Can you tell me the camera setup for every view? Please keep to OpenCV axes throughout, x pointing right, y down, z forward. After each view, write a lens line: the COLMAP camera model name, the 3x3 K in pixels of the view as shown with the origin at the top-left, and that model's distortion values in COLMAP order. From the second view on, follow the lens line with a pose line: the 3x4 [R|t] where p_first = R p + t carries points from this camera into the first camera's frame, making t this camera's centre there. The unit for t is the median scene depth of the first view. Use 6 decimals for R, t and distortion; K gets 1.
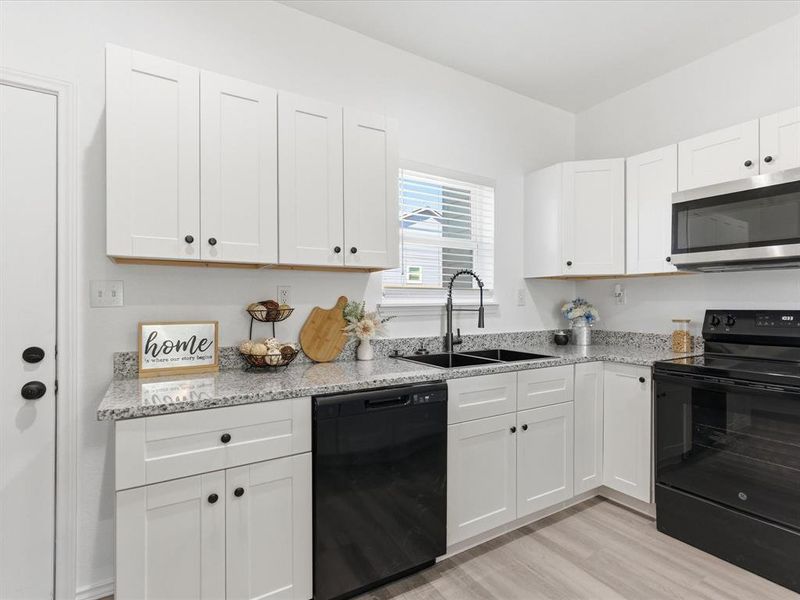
lens RADIAL K [[405.9, 0, 403.6], [0, 405.9, 300.0], [0, 0, 1]] dist [-0.005259, 0.001836]
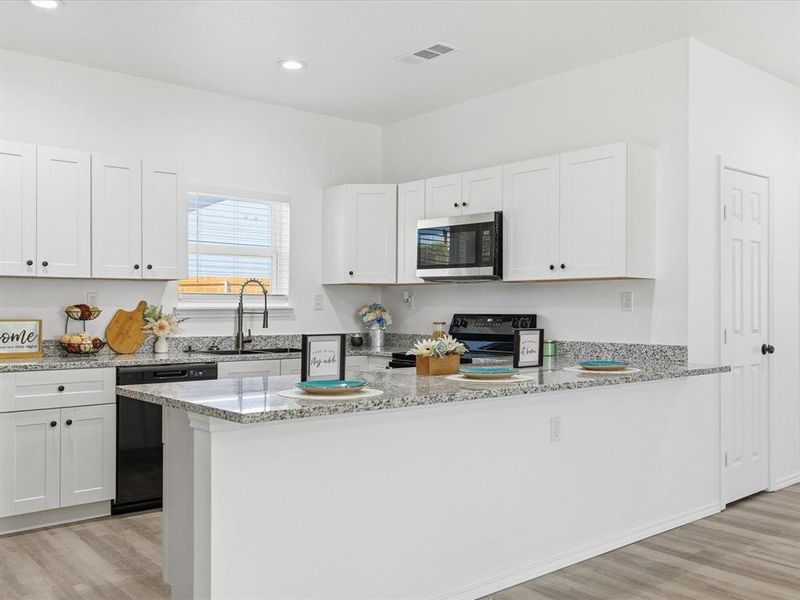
lens RADIAL K [[726.5, 0, 398.2], [0, 726.5, 301.2], [0, 0, 1]] dist [0.011232, 0.000000]
pose [[0.988067, 0.007925, 0.153823, 0.273333], [-0.007944, 0.999968, -0.000487, -0.013440], [-0.153822, -0.000741, 0.988098, -1.280824]]
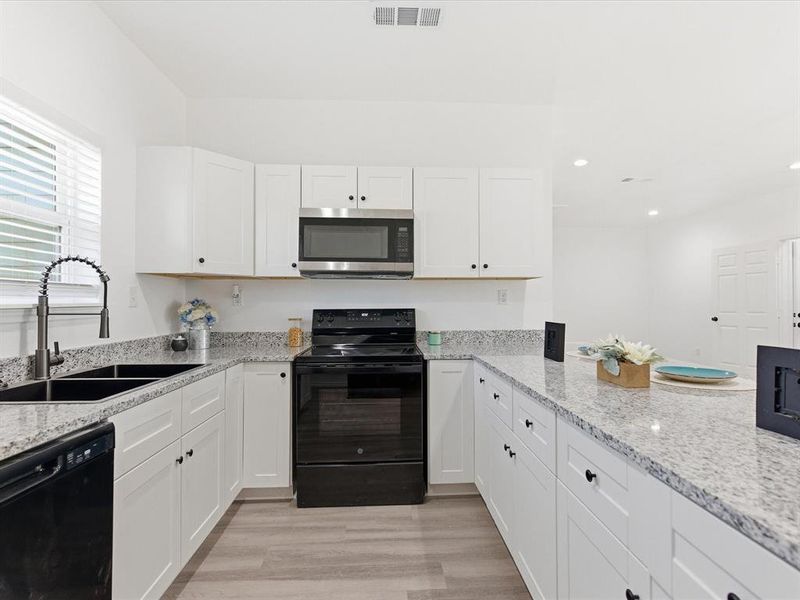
lens RADIAL K [[405.9, 0, 403.6], [0, 405.9, 300.3], [0, 0, 1]] dist [-0.005259, 0.001836]
pose [[0.484349, 0.006868, 0.874848, -0.203689], [-0.006180, 0.999971, -0.004428, 0.000821], [-0.874853, -0.003261, 0.484377, 0.199150]]
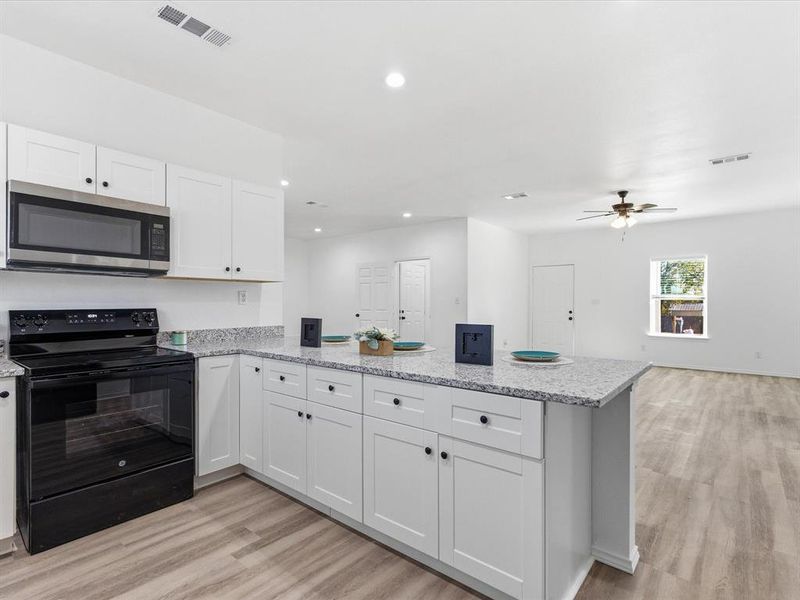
lens RADIAL K [[405.9, 0, 404.4], [0, 405.9, 301.7], [0, 0, 1]] dist [-0.005259, 0.001836]
pose [[-0.320015, 0.004102, 0.947404, -0.476769], [-0.008994, 0.999932, -0.007367, 0.003023], [-0.947370, -0.010879, -0.319956, 0.488800]]
